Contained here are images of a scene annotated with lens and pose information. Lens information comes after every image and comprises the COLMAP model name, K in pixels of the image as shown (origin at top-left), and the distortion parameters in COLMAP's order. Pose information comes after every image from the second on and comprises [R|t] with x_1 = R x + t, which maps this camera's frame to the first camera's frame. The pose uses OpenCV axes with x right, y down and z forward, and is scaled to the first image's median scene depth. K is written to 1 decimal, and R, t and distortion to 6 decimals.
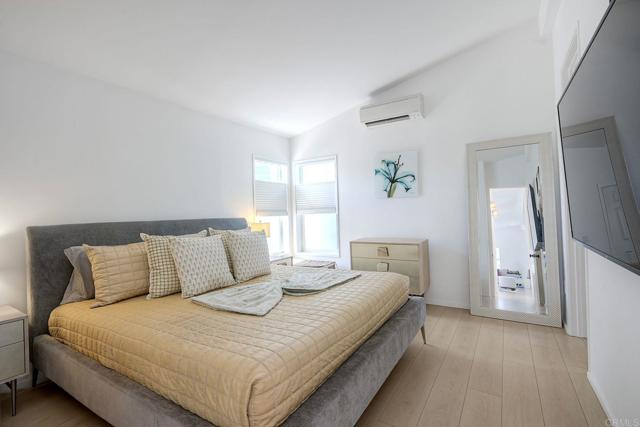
lens RADIAL K [[280.3, 0, 317.4], [0, 280.3, 217.2], [0, 0, 1]] dist [0.002085, 0.000186]
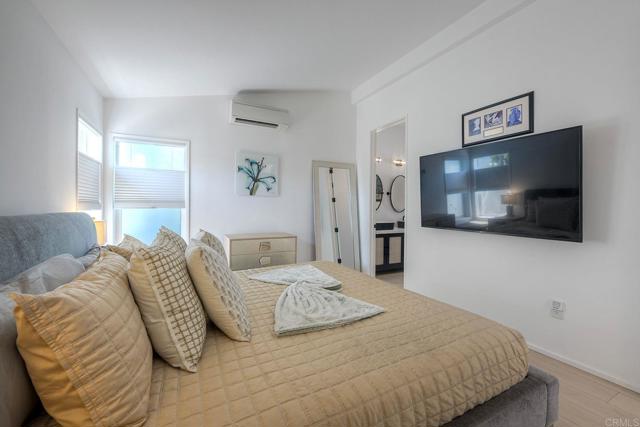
lens RADIAL K [[262.3, 0, 317.4], [0, 262.3, 212.9], [0, 0, 1]] dist [-0.001685, -0.000385]
pose [[0.525945, 0.006842, 0.850491, -0.456249], [-0.012344, 0.999924, -0.000411, -0.006273], [-0.850429, -0.010282, 0.525989, 0.269934]]
